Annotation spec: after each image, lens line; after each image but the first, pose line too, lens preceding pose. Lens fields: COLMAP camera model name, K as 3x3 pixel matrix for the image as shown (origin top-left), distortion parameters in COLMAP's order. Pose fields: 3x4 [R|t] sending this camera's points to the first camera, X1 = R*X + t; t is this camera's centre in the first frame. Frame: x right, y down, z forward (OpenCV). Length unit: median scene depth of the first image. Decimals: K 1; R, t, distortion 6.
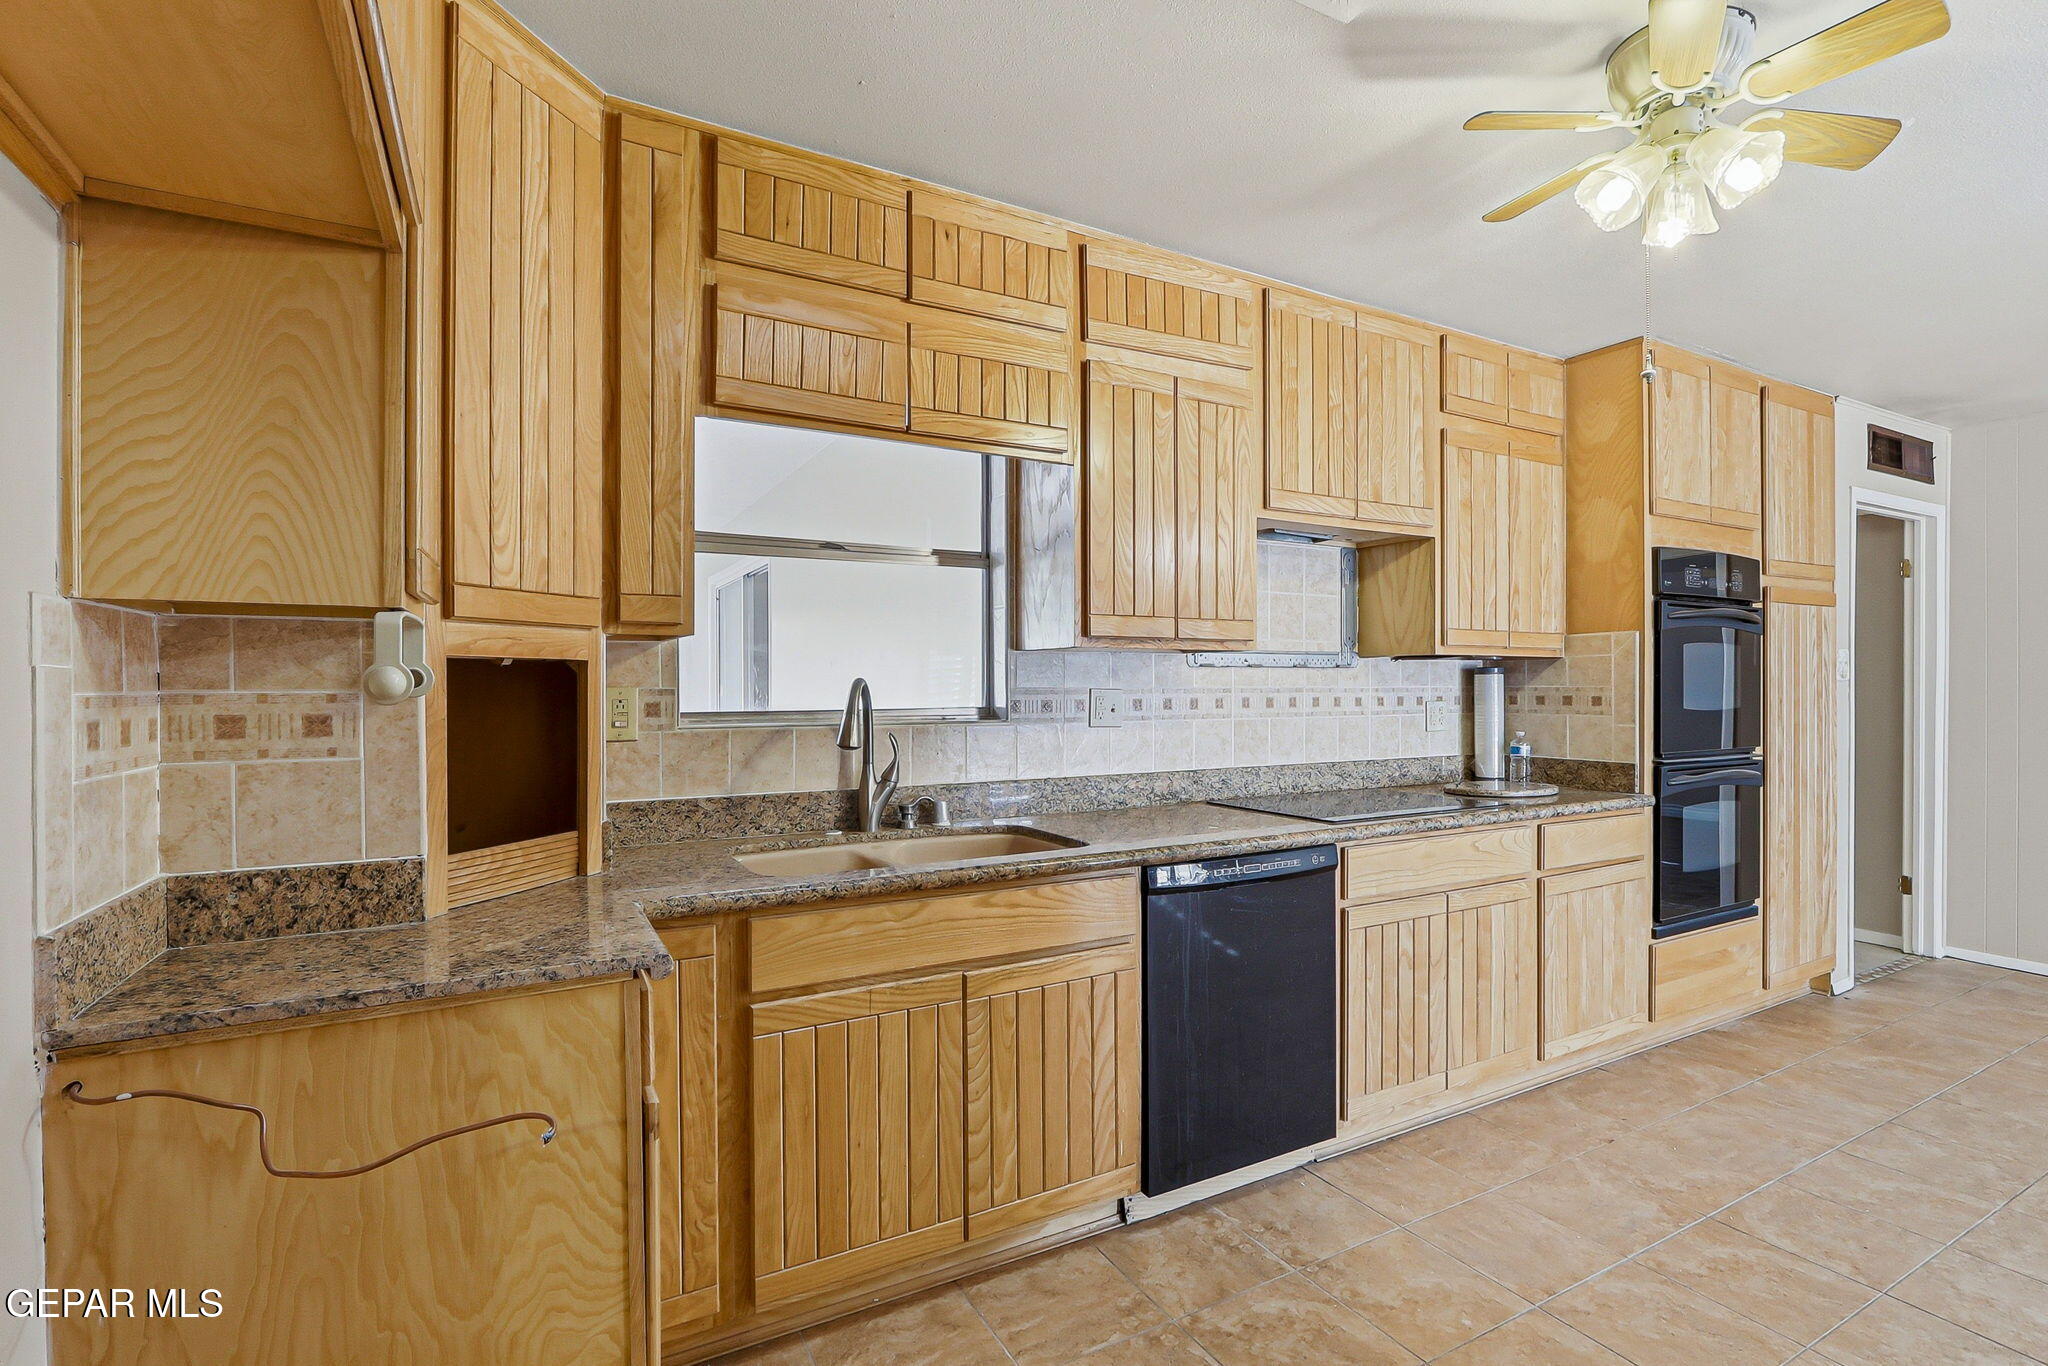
lens RADIAL K [[960.5, 0, 1035.9], [0, 960.5, 681.9], [0, 0, 1]] dist [-0.017260, 0.001350]
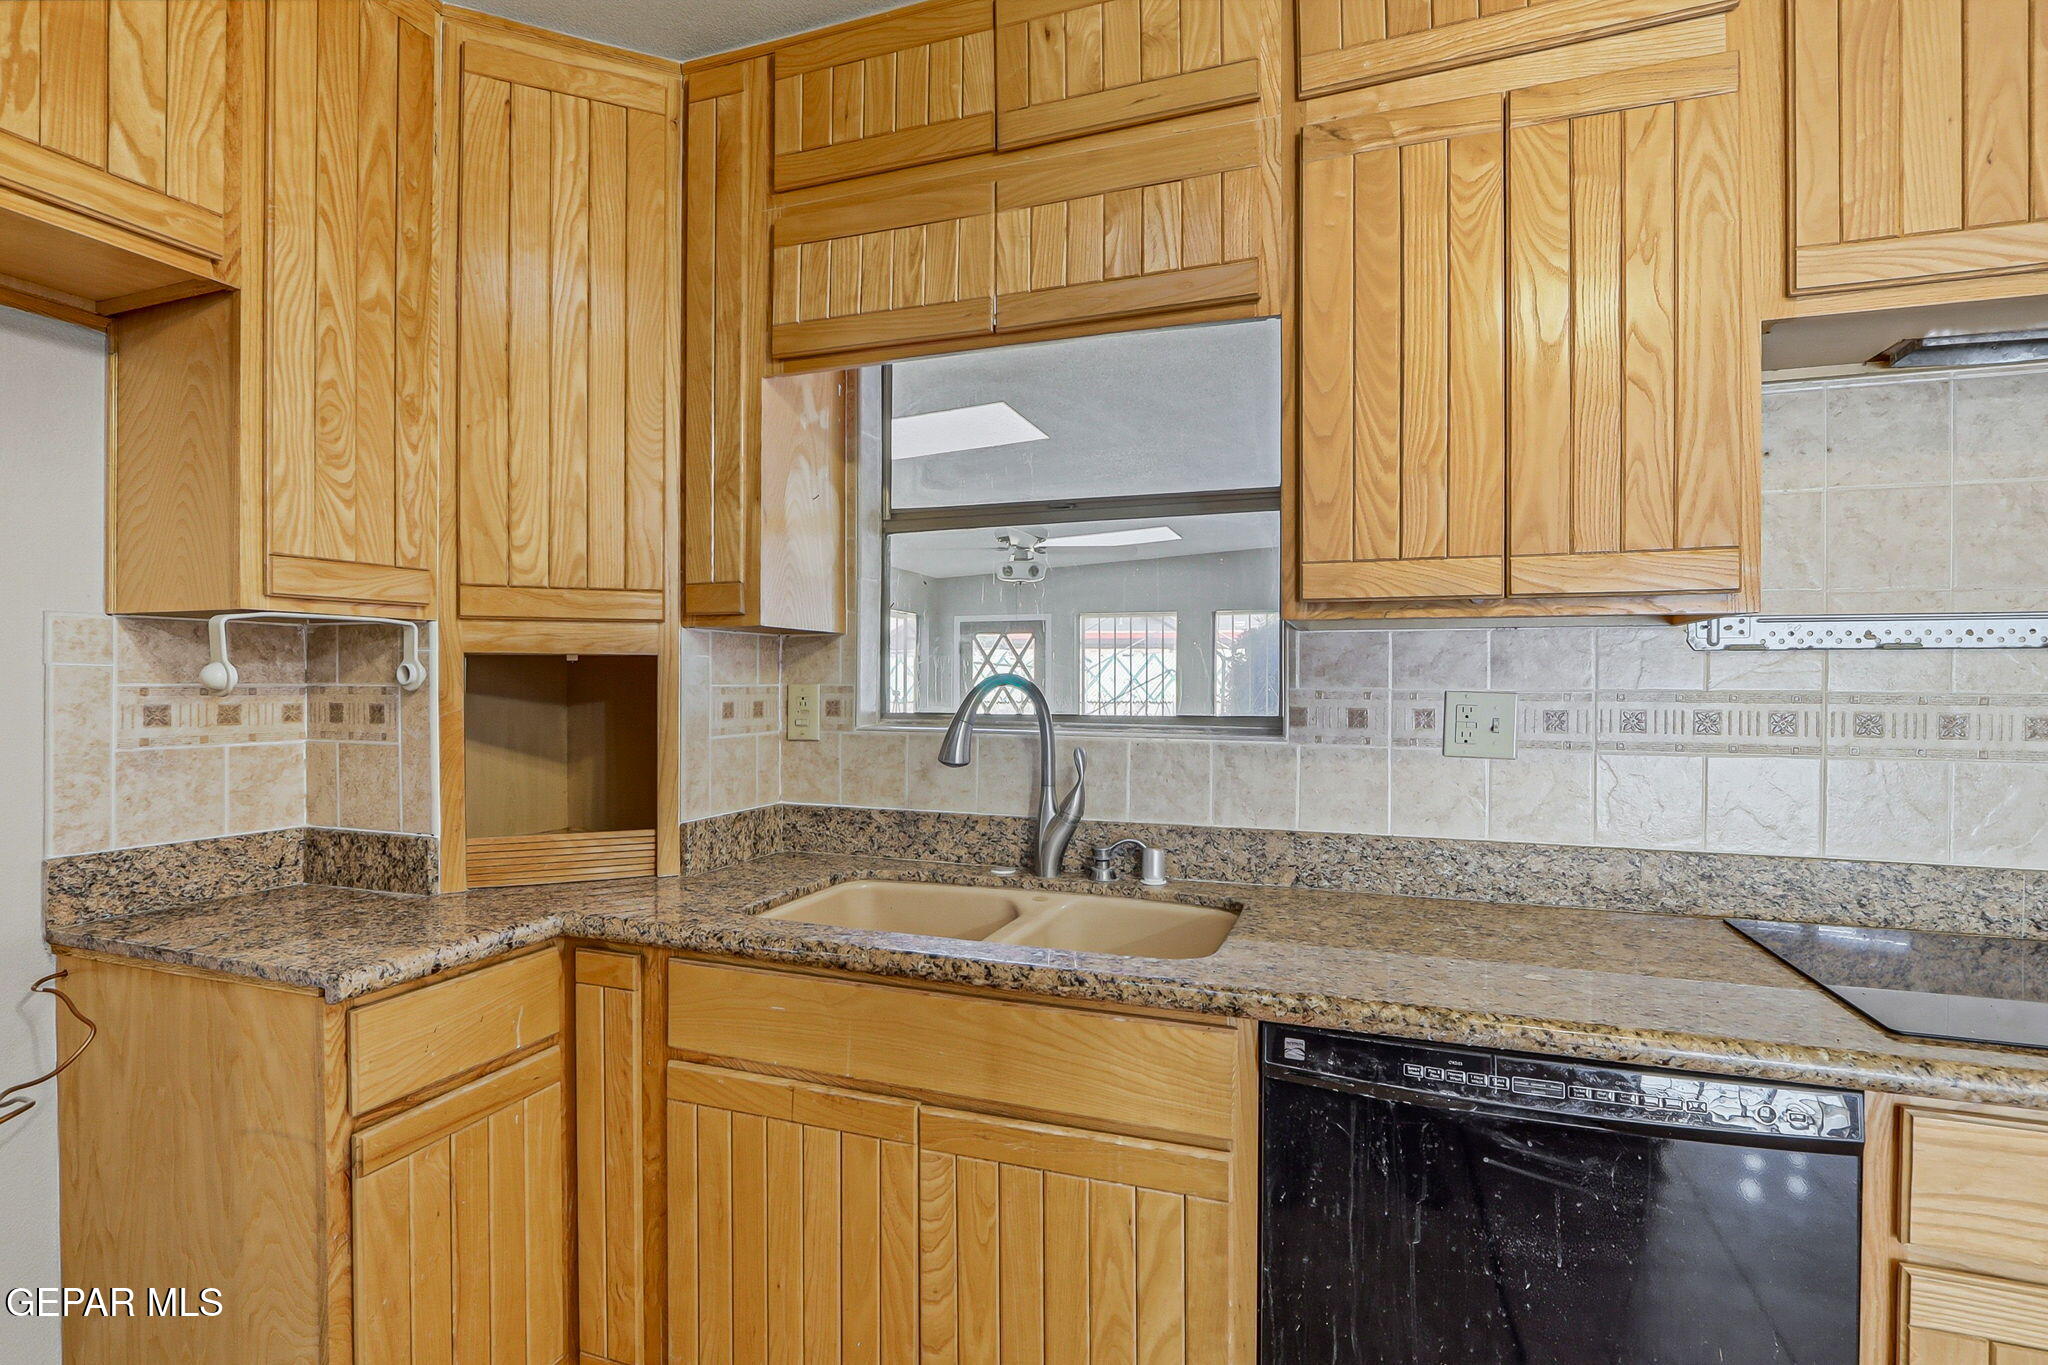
lens RADIAL K [[960.5, 0, 1022.8], [0, 960.5, 684.0], [0, 0, 1]] dist [-0.017260, 0.001350]
pose [[0.653100, 0.005083, -0.757255, 0.411069], [-0.003086, 0.999987, 0.004051, 0.001305], [0.757265, -0.000309, 0.653107, 0.521721]]
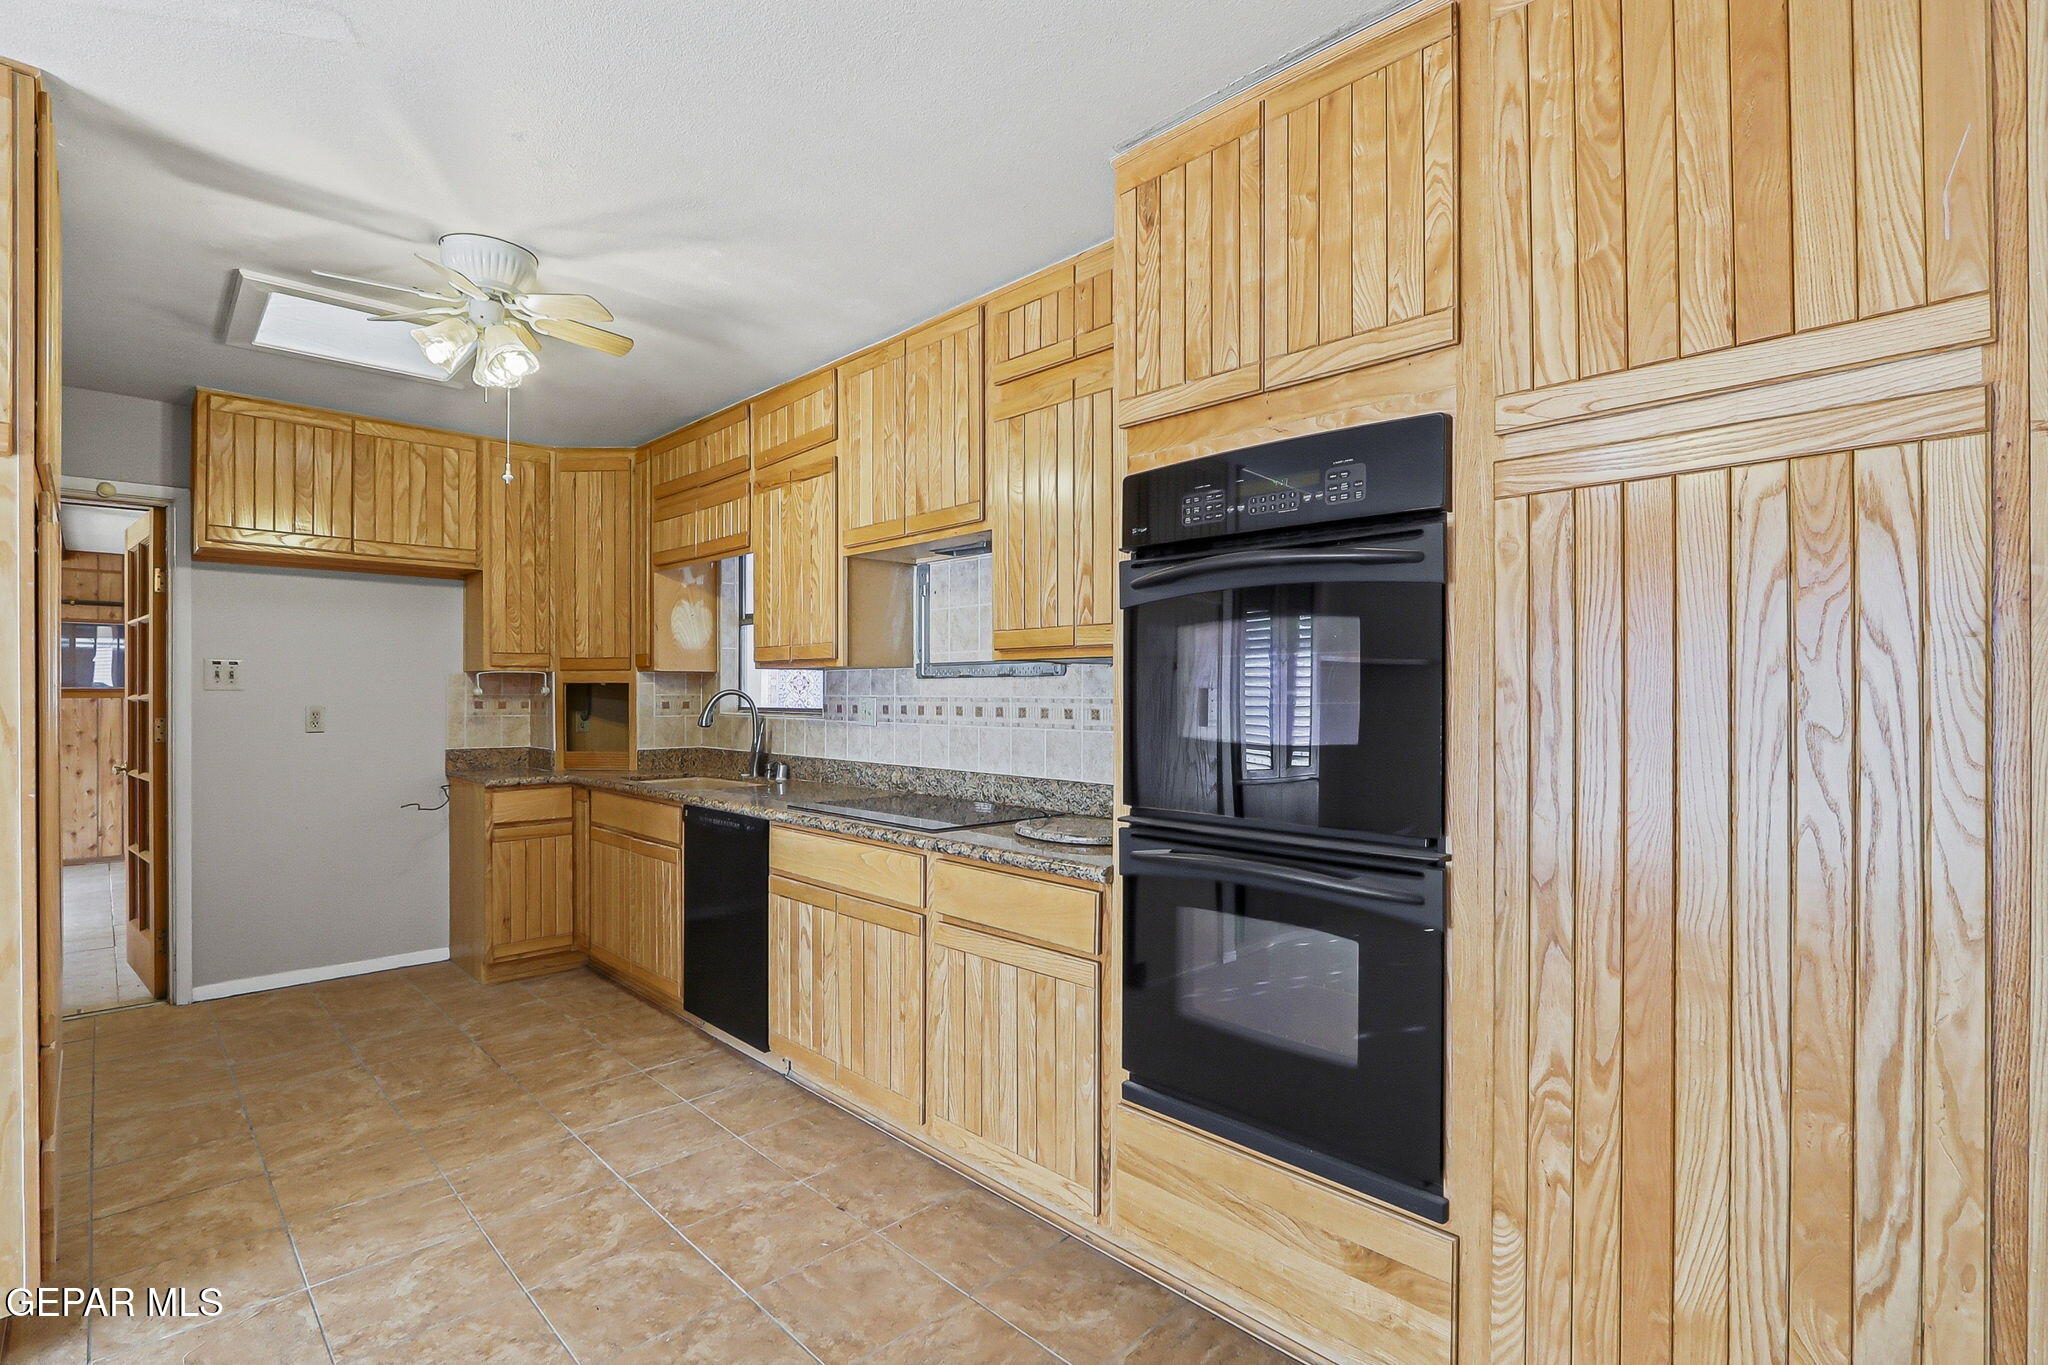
lens RADIAL K [[960.5, 0, 1026.9], [0, 960.5, 688.3], [0, 0, 1]] dist [-0.017260, 0.001350]
pose [[0.262678, -0.004239, -0.964874, 1.755473], [-0.000381, 0.999990, -0.004497, 0.001338], [0.964884, 0.001549, 0.262673, 1.082184]]
